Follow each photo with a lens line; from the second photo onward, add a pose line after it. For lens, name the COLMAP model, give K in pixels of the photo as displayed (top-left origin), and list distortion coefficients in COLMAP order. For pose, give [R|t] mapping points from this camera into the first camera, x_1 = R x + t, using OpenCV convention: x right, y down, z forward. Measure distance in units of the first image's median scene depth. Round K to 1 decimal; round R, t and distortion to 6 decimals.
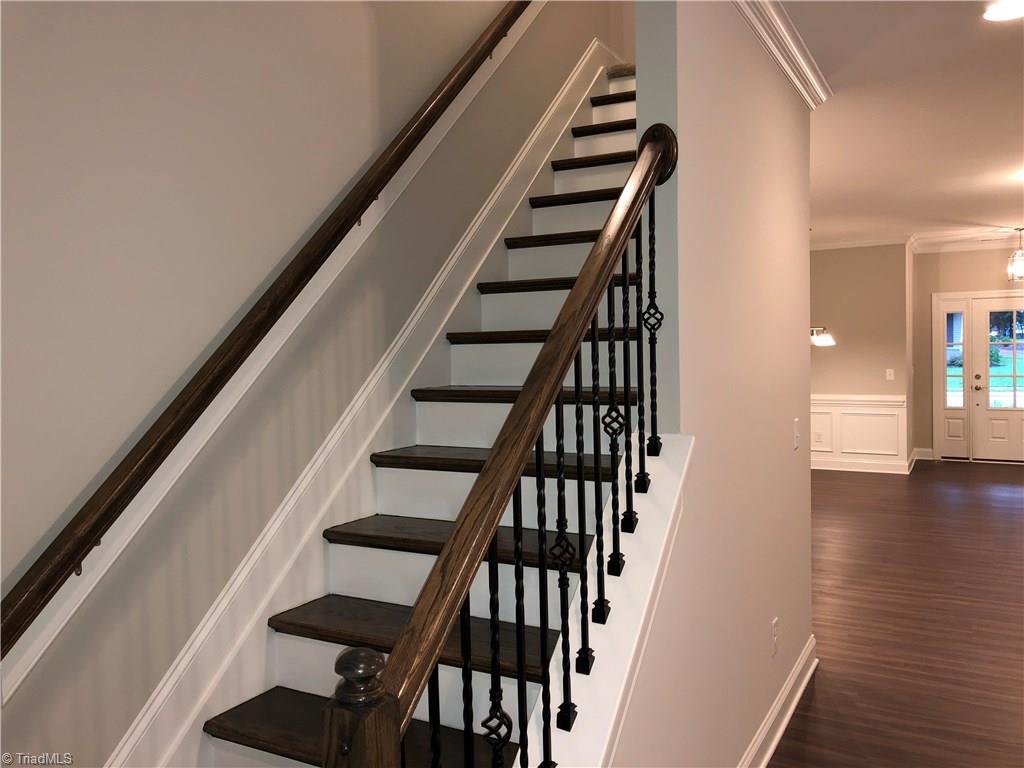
lens RADIAL K [[837.8, 0, 508.2], [0, 837.8, 373.1], [0, 0, 1]] dist [0.029150, -0.005521]
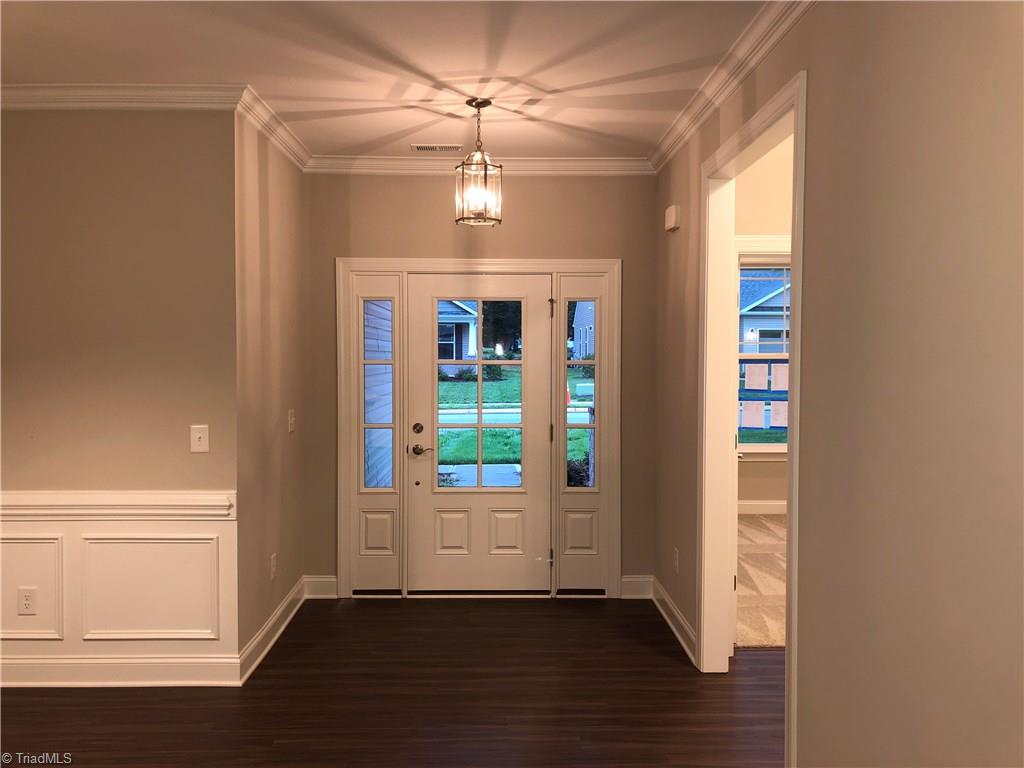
lens RADIAL K [[837.8, 0, 508.2], [0, 837.8, 373.1], [0, 0, 1]] dist [0.029150, -0.005521]
pose [[0.867582, 0.008081, 0.497229, 0.353082], [-0.004846, 0.999958, -0.007795, -0.024728], [-0.497271, 0.004353, 0.867585, 0.538270]]
